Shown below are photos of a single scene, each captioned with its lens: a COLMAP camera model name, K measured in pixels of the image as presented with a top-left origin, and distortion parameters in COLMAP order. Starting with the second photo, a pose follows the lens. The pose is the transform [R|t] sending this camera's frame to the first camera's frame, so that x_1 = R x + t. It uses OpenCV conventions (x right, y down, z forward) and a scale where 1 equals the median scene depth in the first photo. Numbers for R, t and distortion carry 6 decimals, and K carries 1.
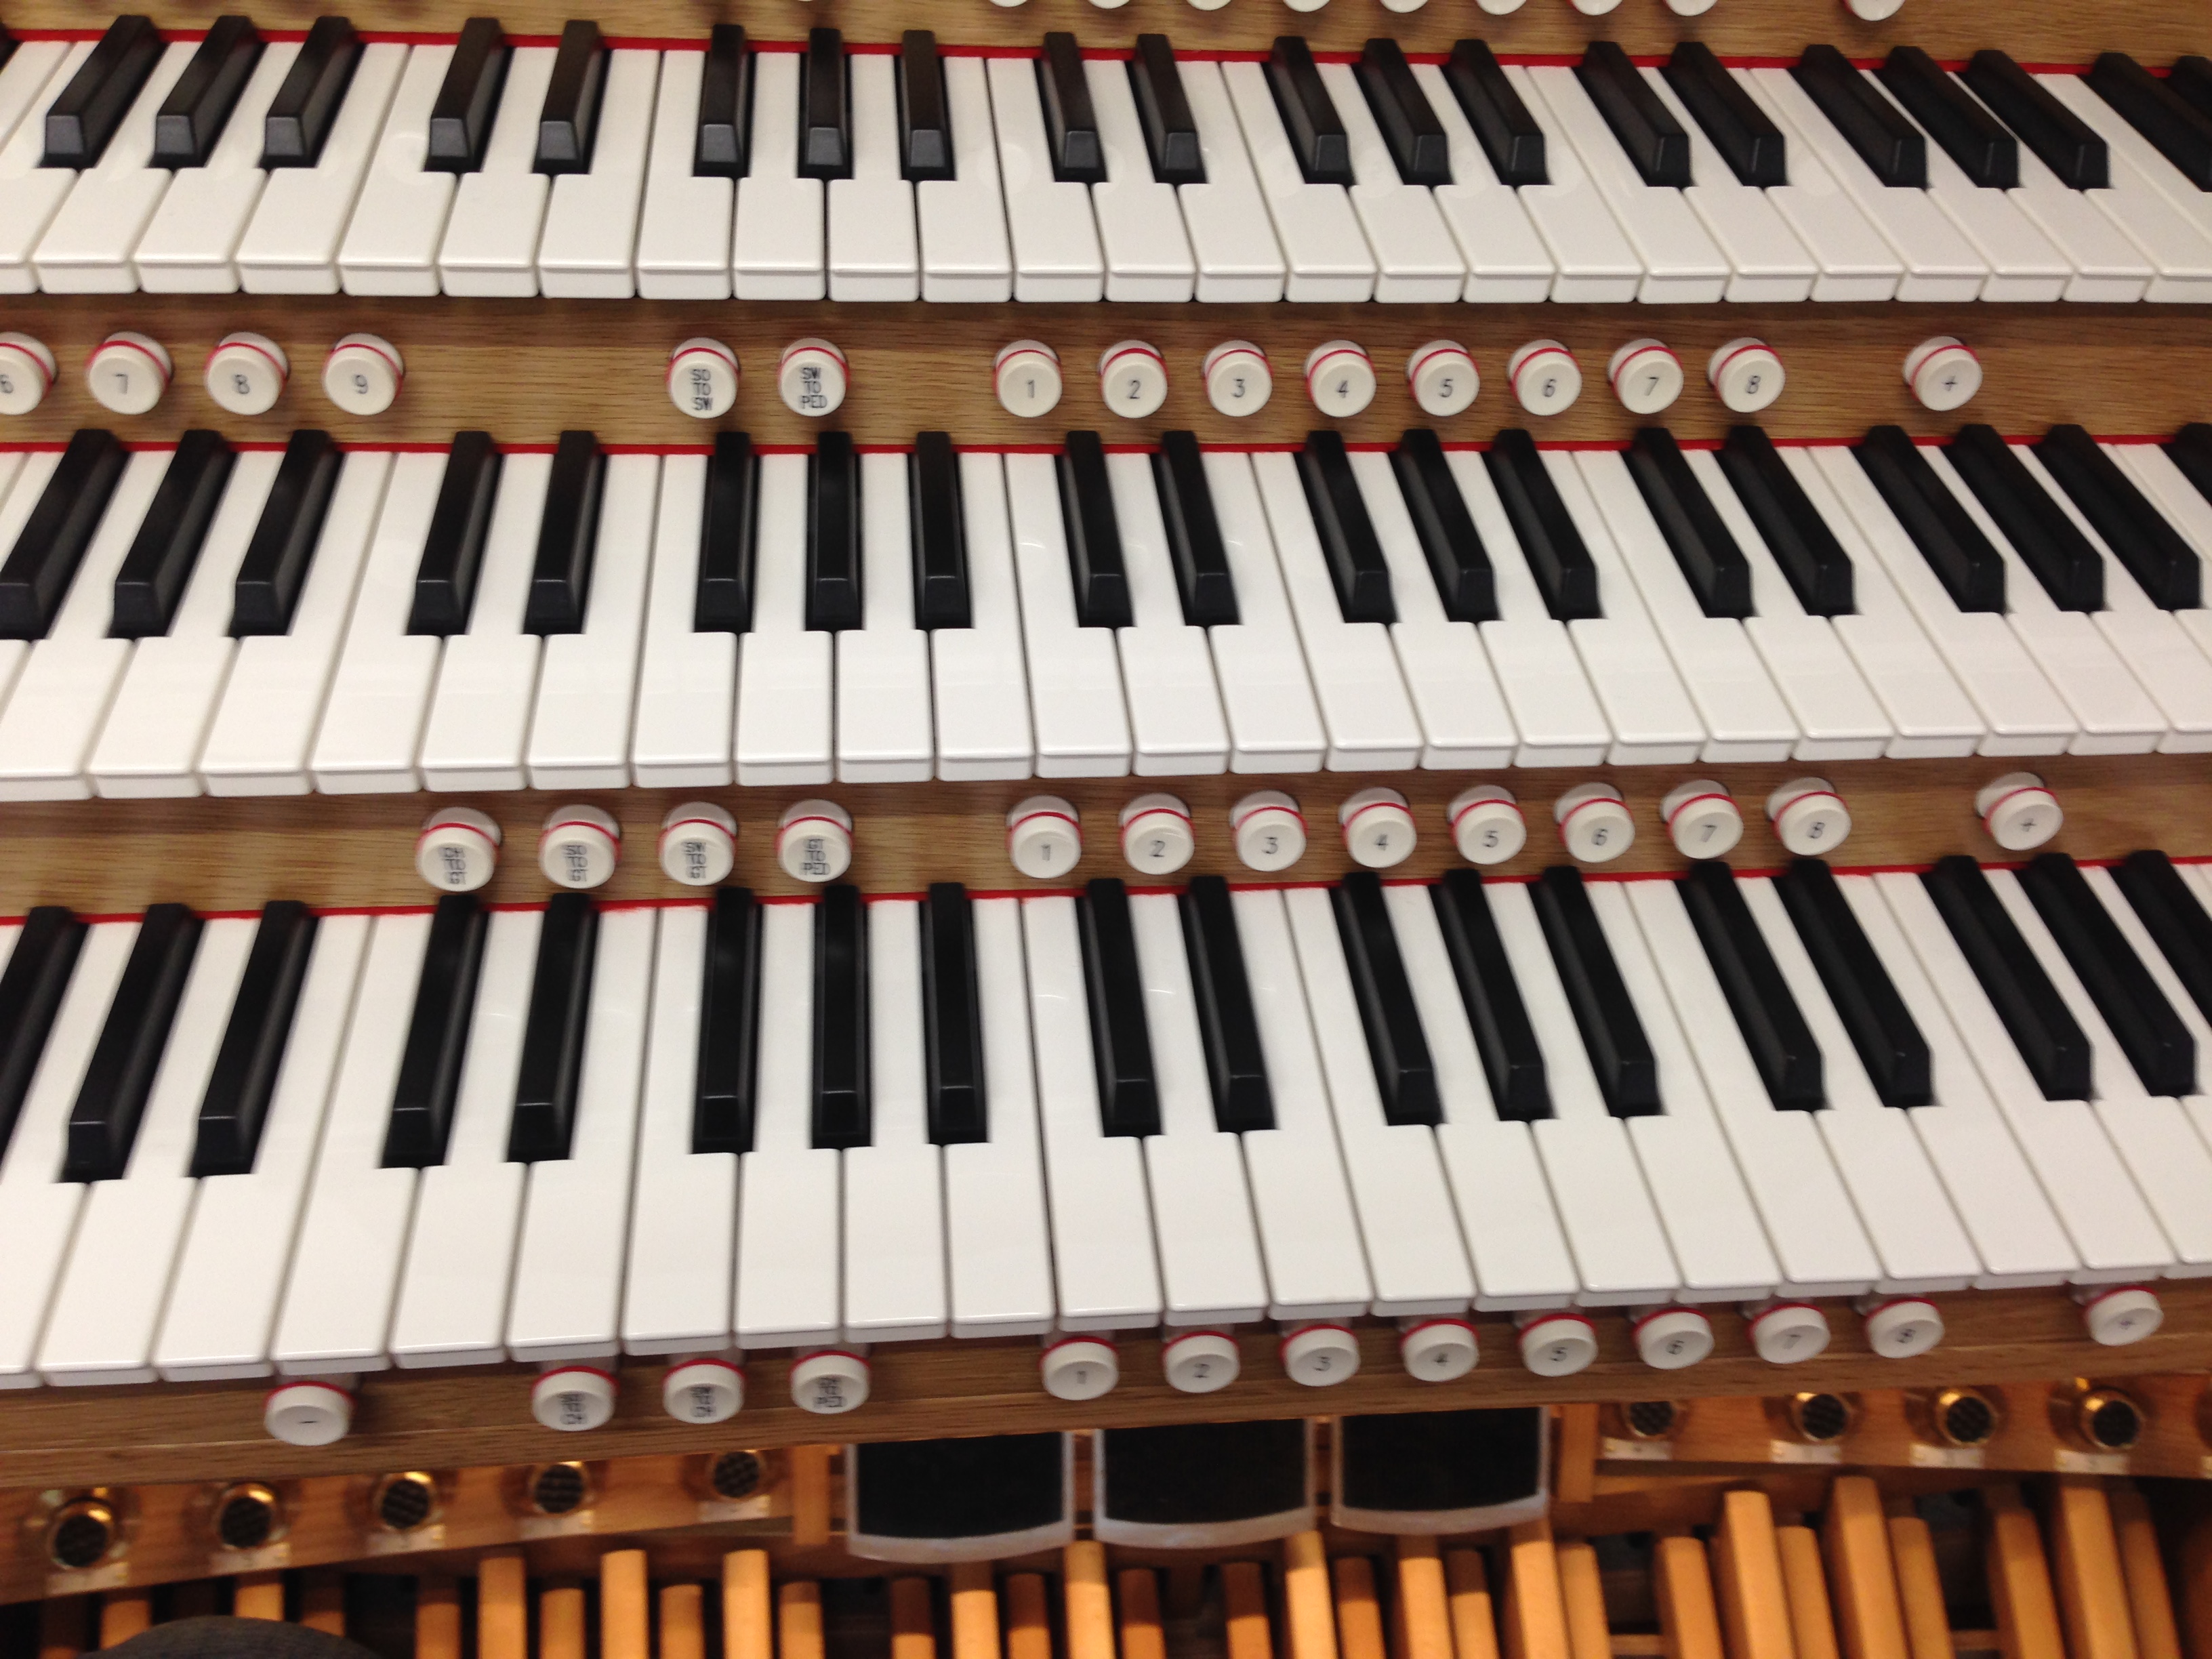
lens RADIAL K [[2137.2, 0, 1106.0], [0, 2137.2, 829.5], [0, 0, 1]] dist [0.176647, -0.407921]
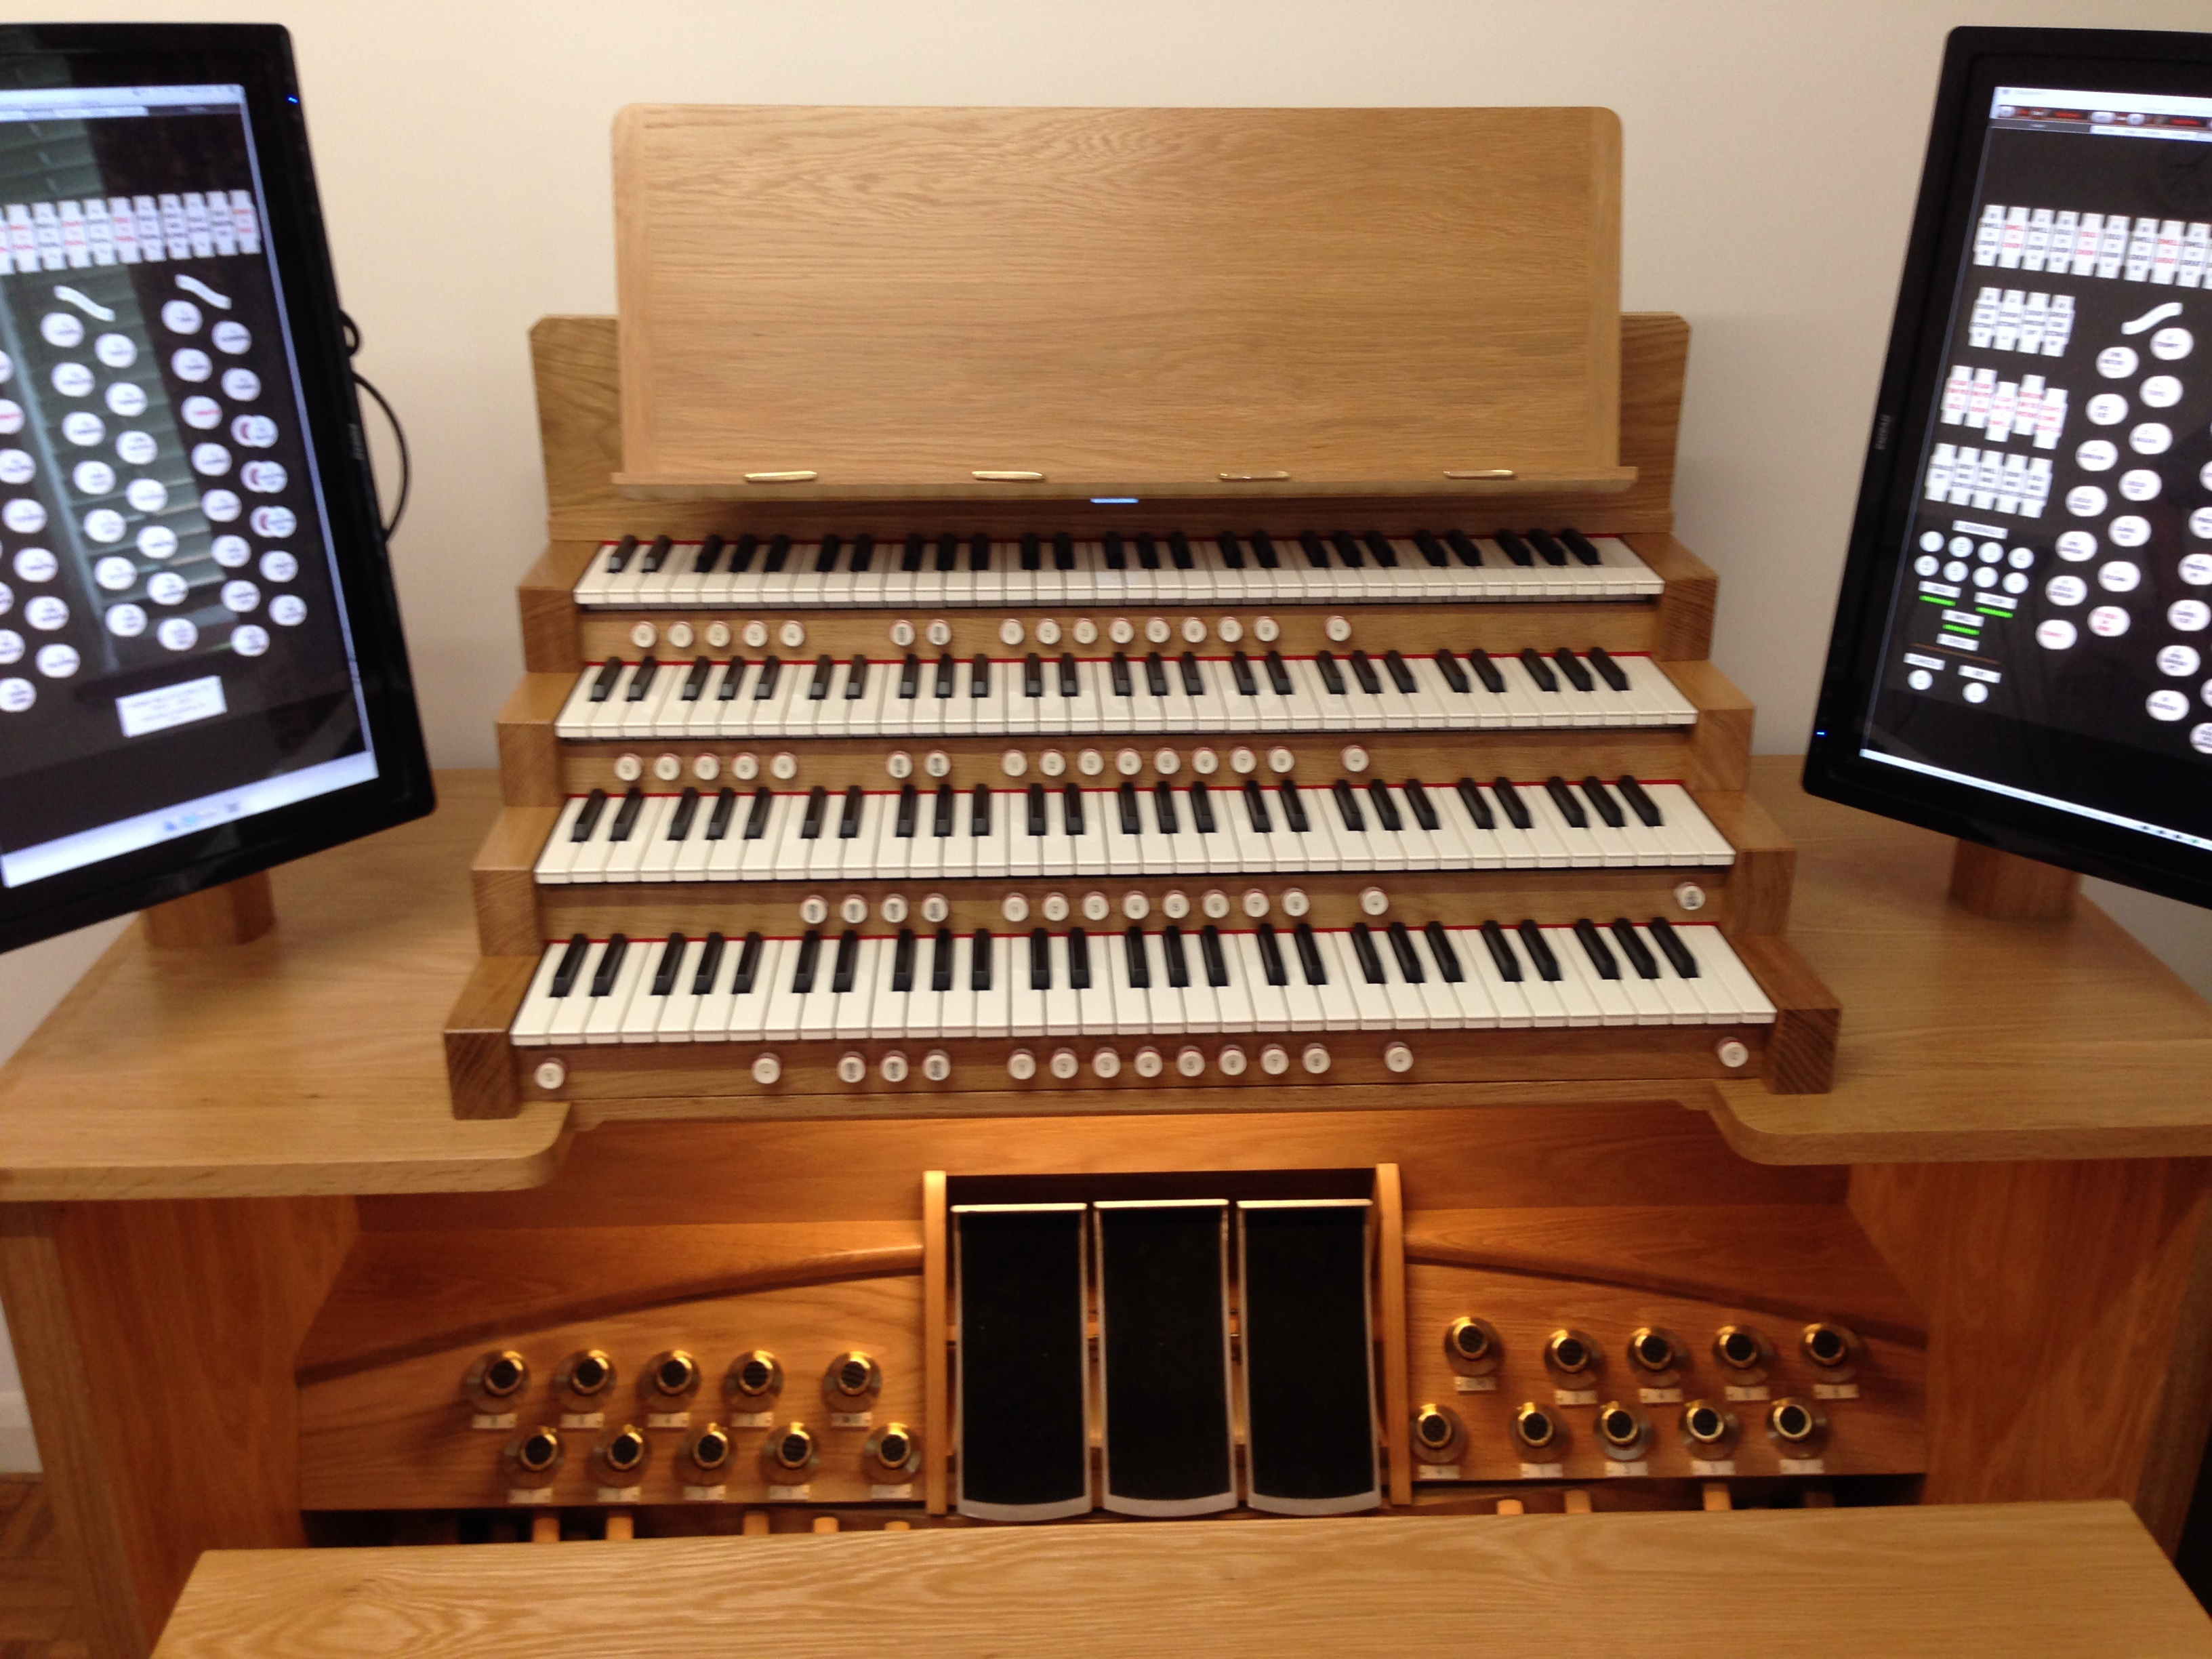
lens RADIAL K [[2127.4, 0, 1106.0], [0, 2127.4, 829.5], [0, 0, 1]] dist [0.188790, 0.007222]
pose [[0.997255, -0.031604, -0.066958, 0.261564], [0.009214, 0.950268, -0.311296, 0.726686], [0.073466, 0.309825, 0.947951, -1.565643]]
